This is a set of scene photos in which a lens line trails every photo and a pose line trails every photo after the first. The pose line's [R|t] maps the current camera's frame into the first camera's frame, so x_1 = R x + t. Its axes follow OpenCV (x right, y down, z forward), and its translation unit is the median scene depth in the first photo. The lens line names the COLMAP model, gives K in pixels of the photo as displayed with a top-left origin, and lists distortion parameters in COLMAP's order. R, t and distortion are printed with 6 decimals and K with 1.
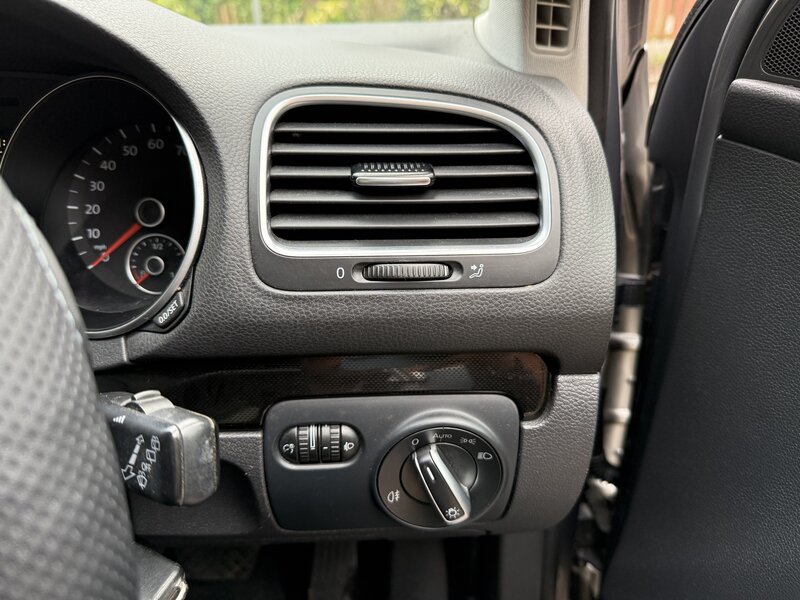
lens RADIAL K [[556.3, 0, 399.0], [0, 556.3, 310.3], [0, 0, 1]] dist [0.021193, -0.031516]
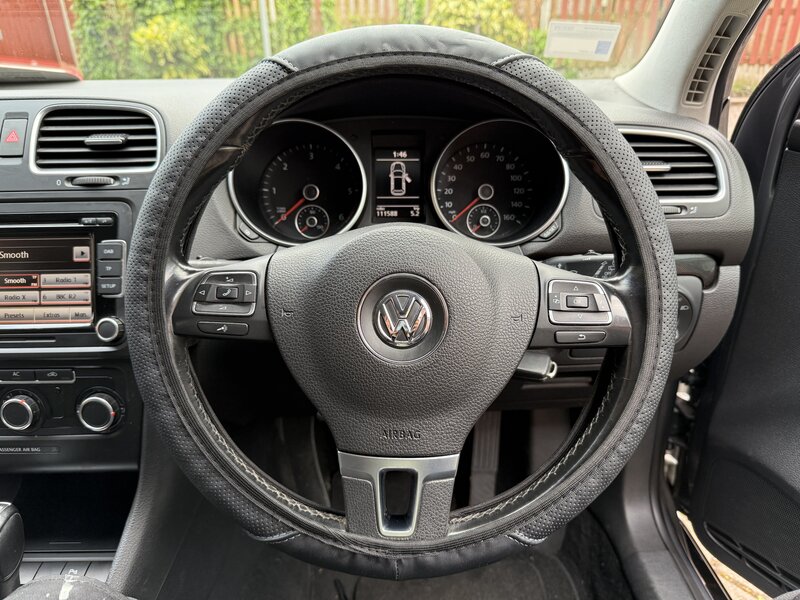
lens RADIAL K [[556.3, 0, 402.8], [0, 556.3, 317.2], [0, 0, 1]] dist [0.021193, -0.031516]
pose [[0.999278, -0.015284, 0.034779, -0.937820], [0.016165, 0.999552, -0.025194, 0.334506], [-0.034379, 0.025738, 0.999077, -0.976977]]
